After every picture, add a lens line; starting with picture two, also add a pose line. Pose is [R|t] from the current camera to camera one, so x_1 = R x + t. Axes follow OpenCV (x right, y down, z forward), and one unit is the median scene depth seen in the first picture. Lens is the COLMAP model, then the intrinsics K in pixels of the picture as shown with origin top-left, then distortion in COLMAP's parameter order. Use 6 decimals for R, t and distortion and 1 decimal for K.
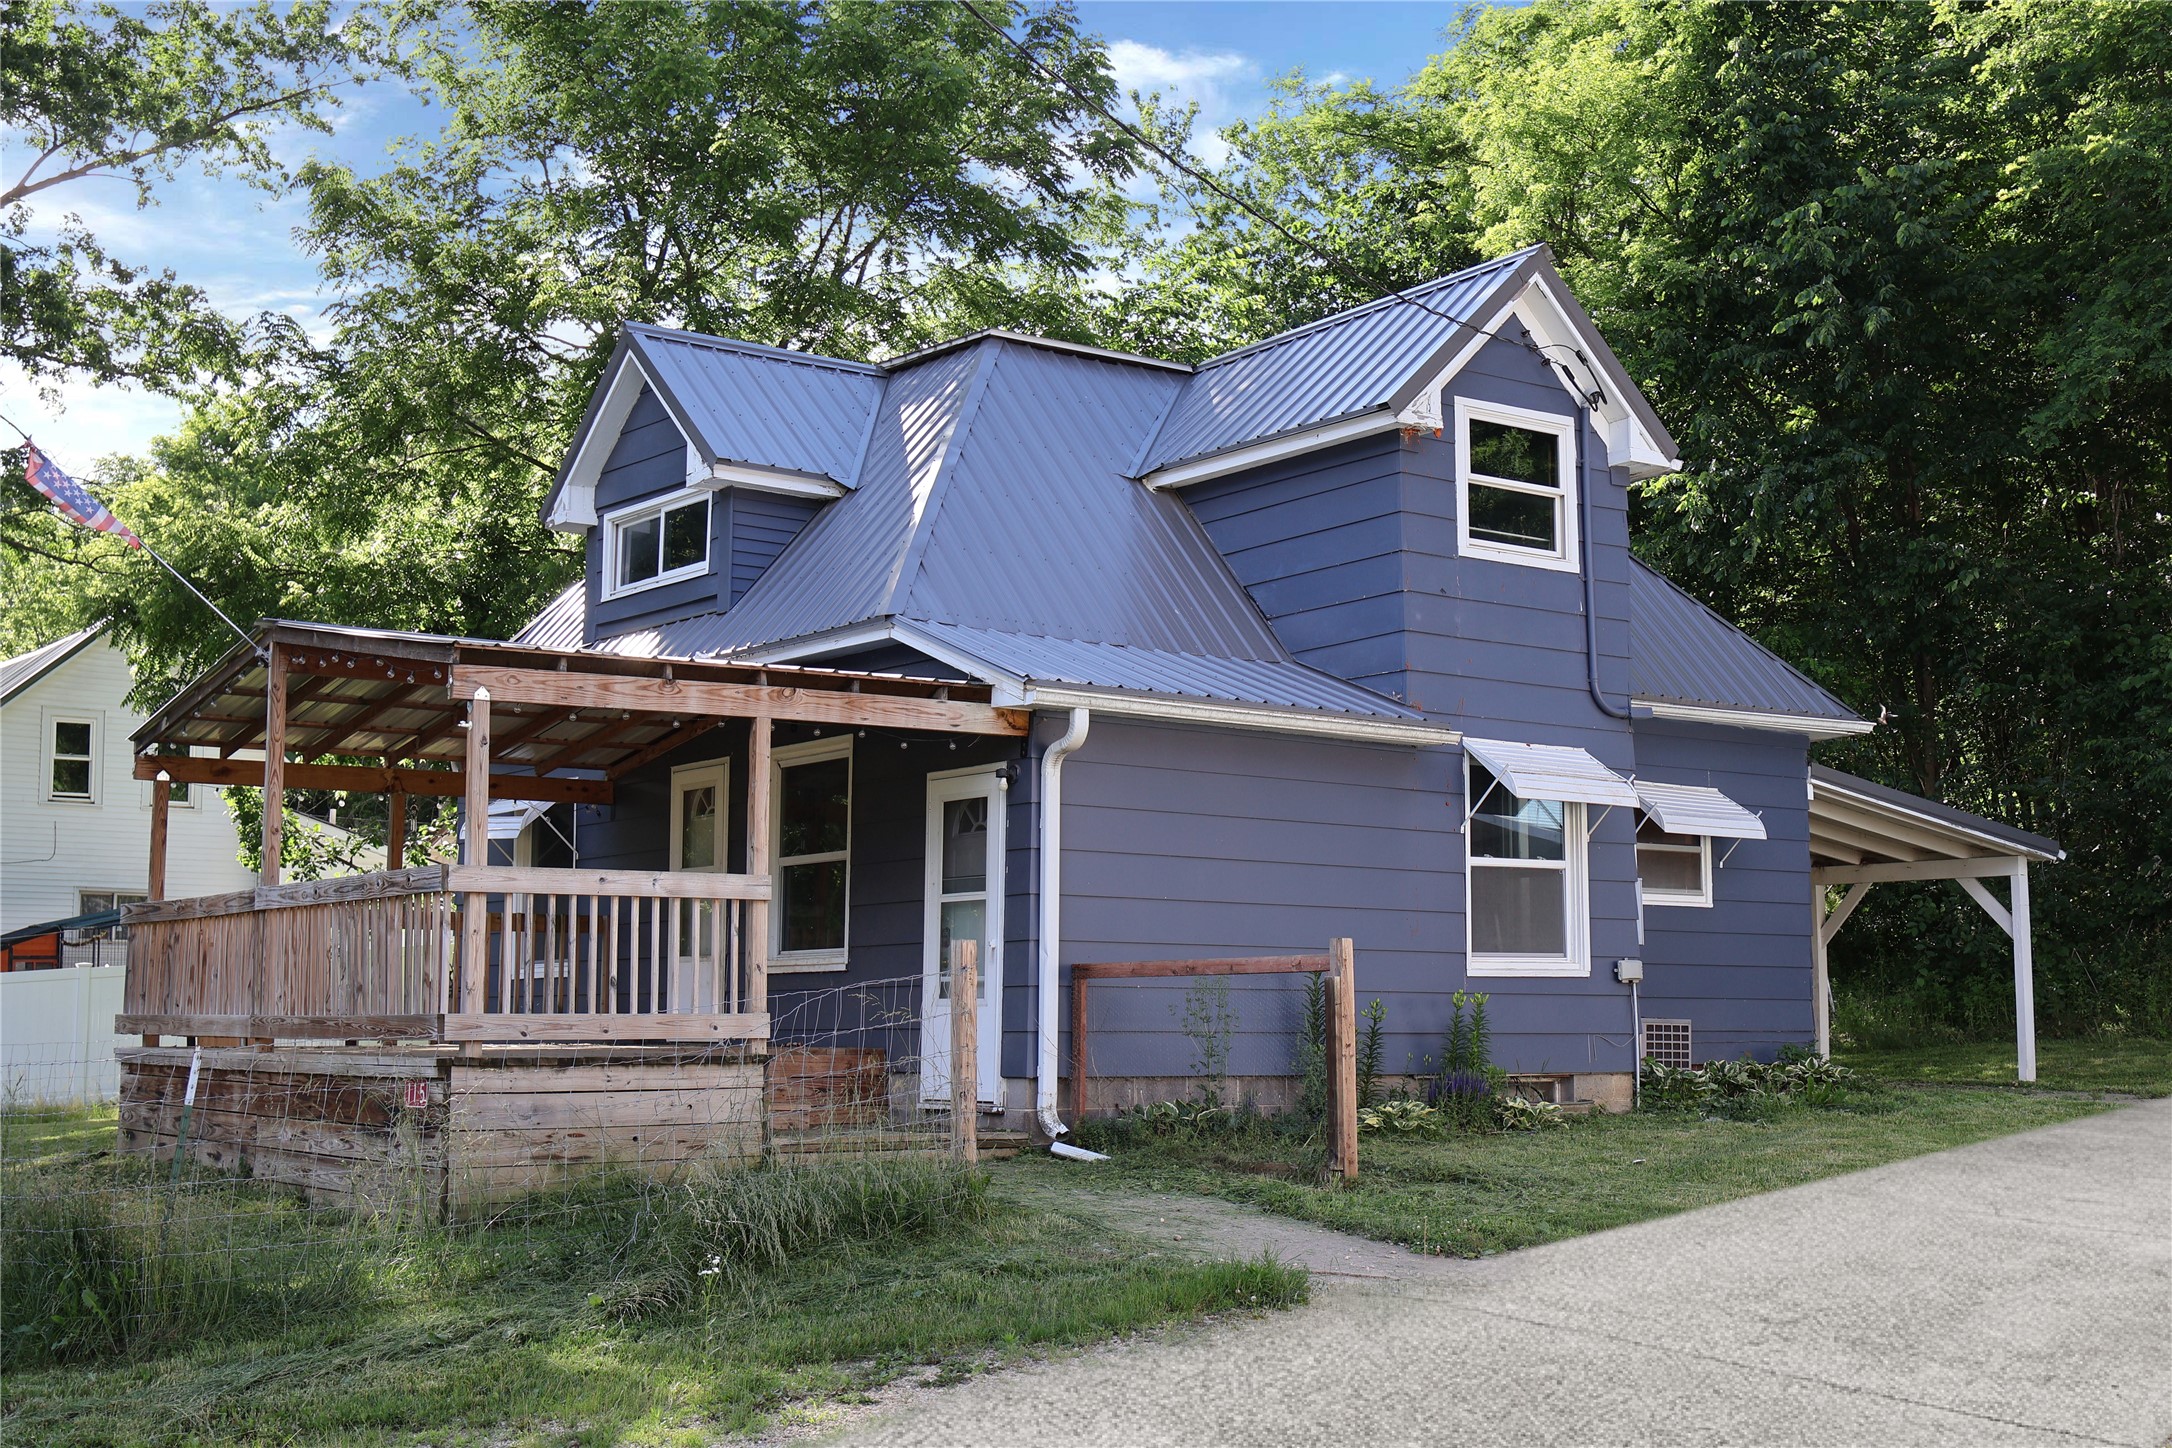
lens RADIAL K [[2458.2, 0, 1086.0], [0, 2458.2, 724.0], [0, 0, 1]] dist [0.007084, 0.004102]
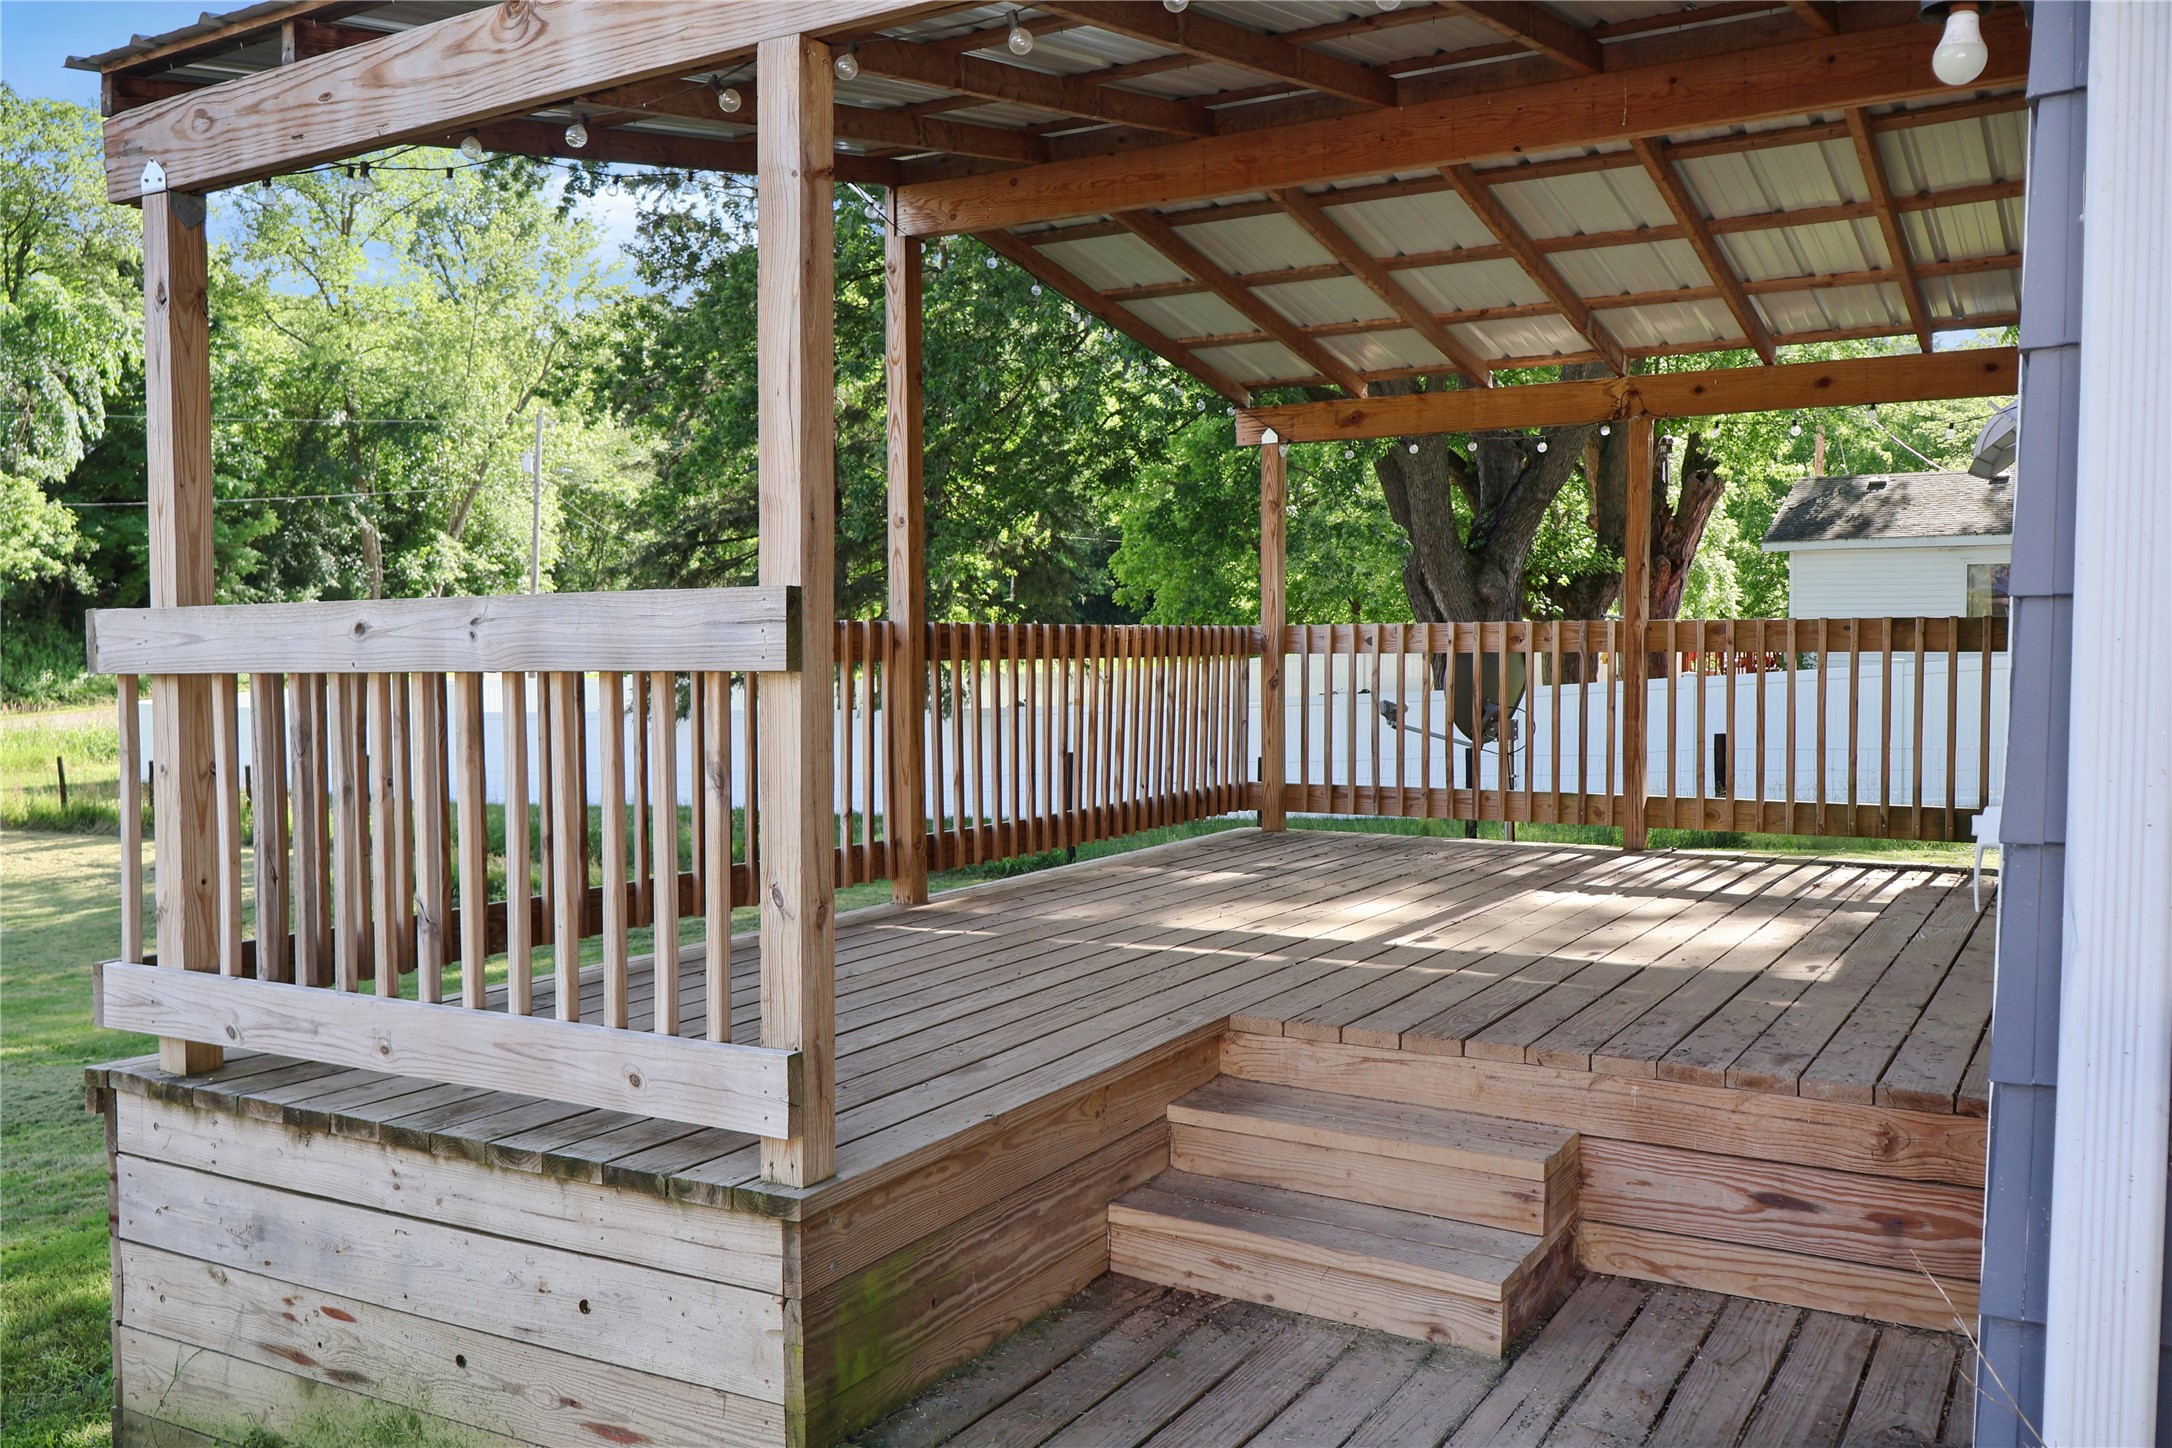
lens RADIAL K [[1722.7, 0, 1071.9], [0, 1722.7, 704.4], [0, 0, 1]] dist [0.004996, 0.000216]
pose [[0.436845, 0.034904, -0.898860, 0.056766], [0.116751, 0.988595, 0.095129, 0.048534], [0.891928, -0.146499, 0.427787, 0.764670]]
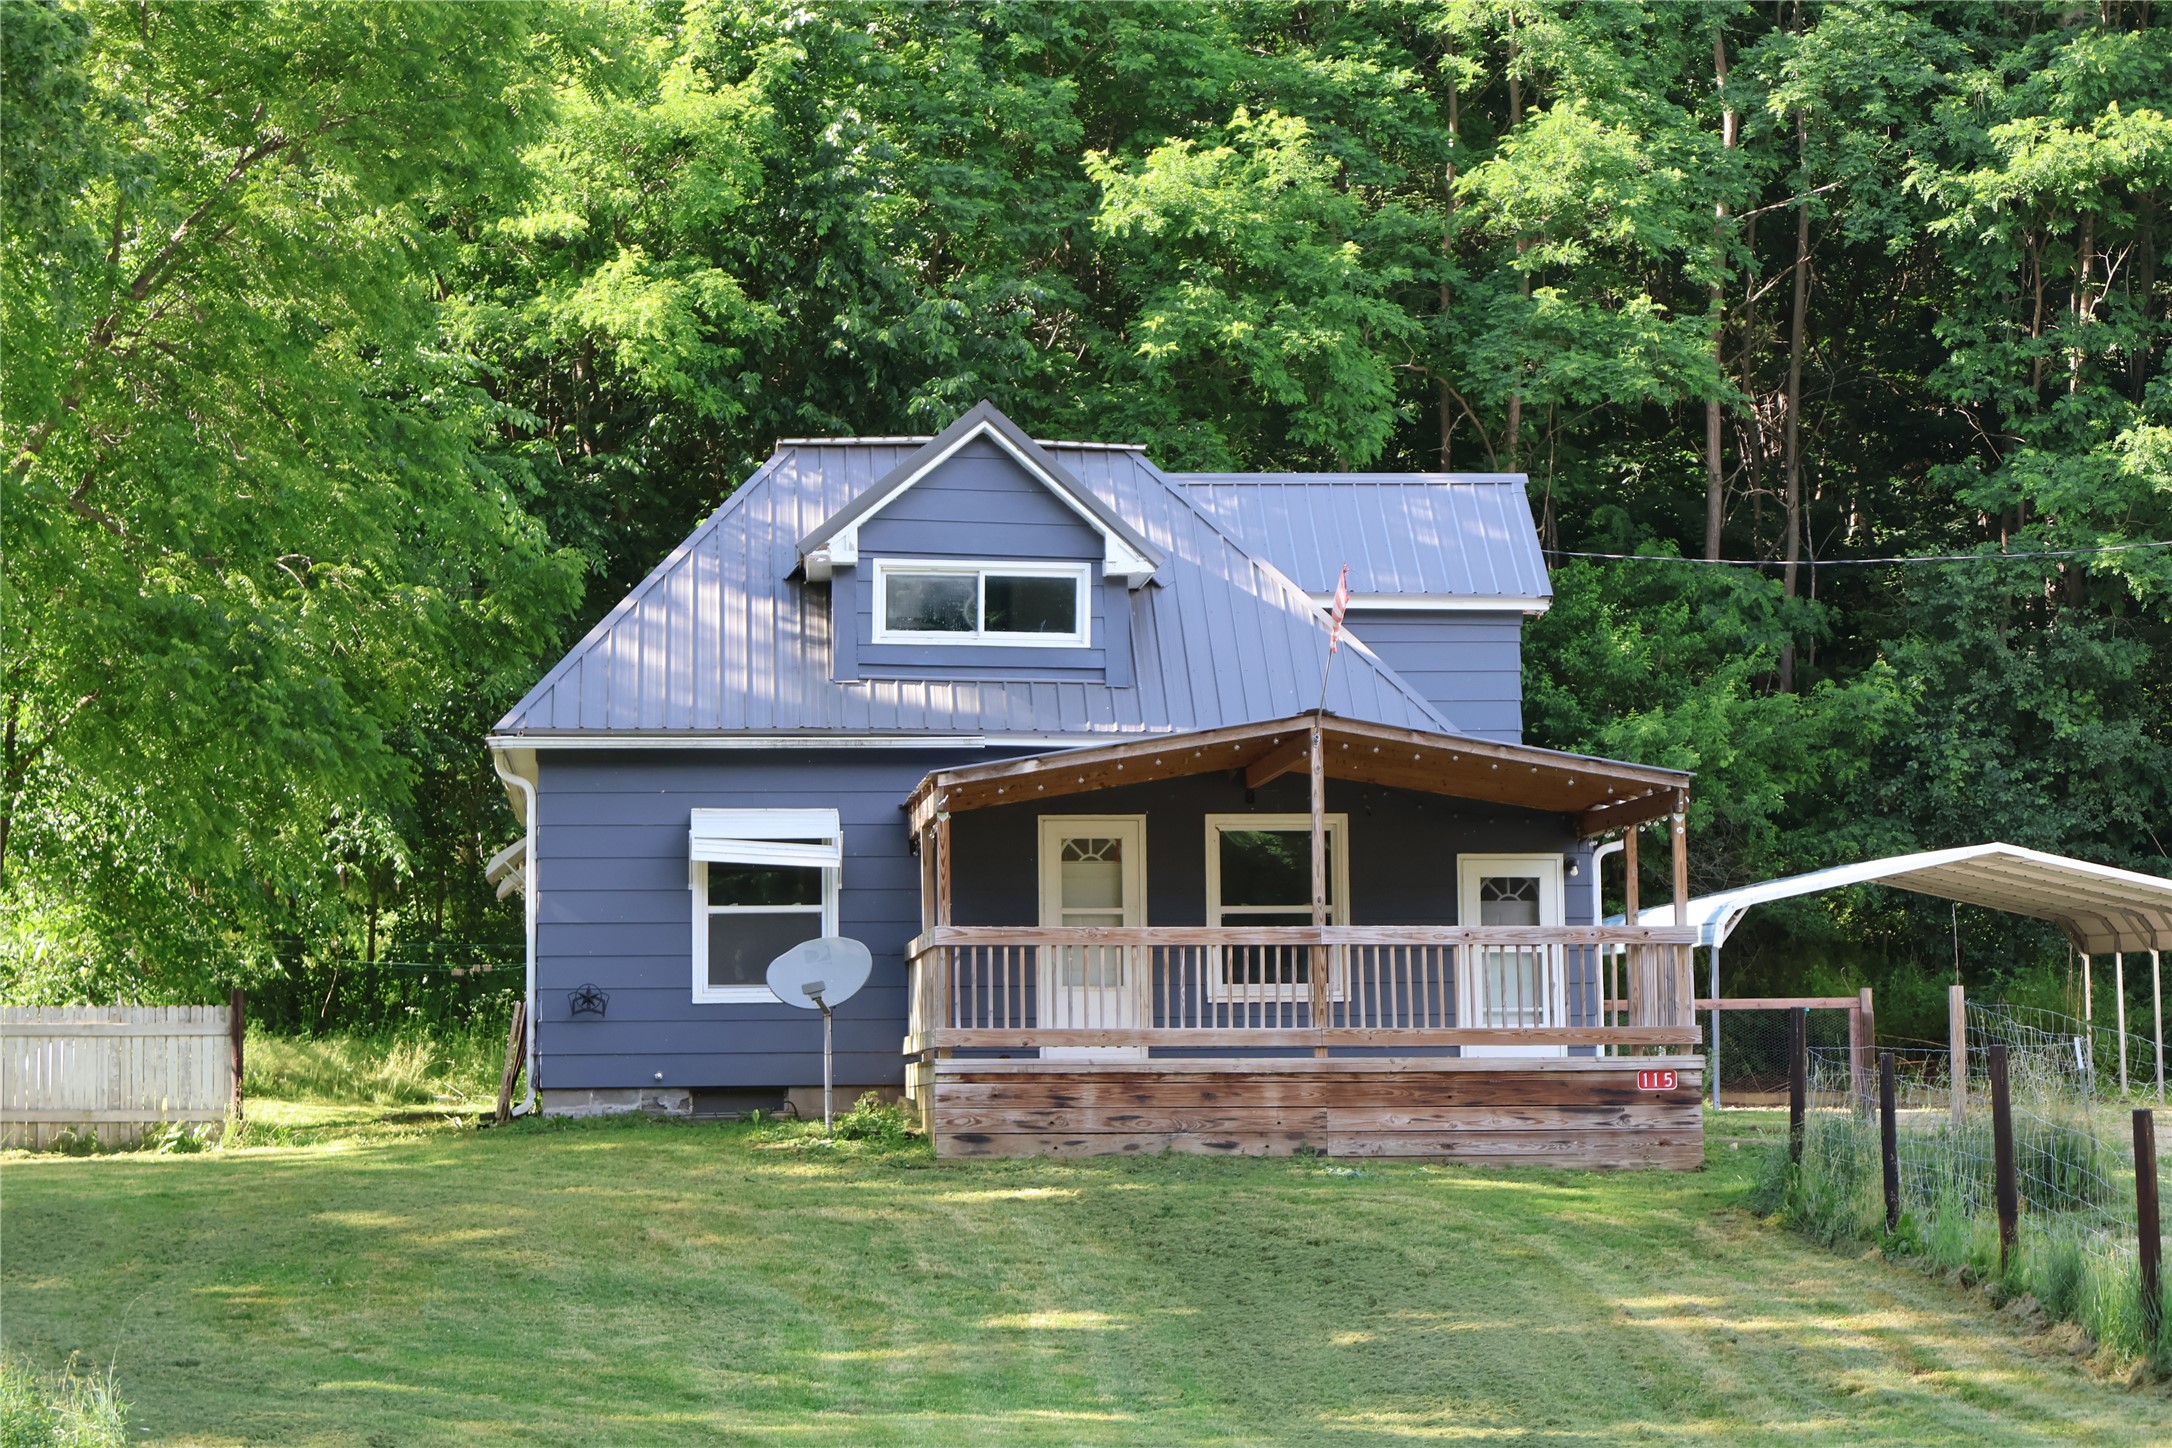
lens RADIAL K [[4196.3, 0, 977.8], [0, 4196.3, 717.0], [0, 0, 1]] dist [0.044057, -0.360626]
pose [[0.525975, 0.076538, 0.847049, -1.976682], [-0.093995, 0.995073, -0.031546, 0.039331], [-0.845290, -0.063026, 0.530578, 0.022988]]
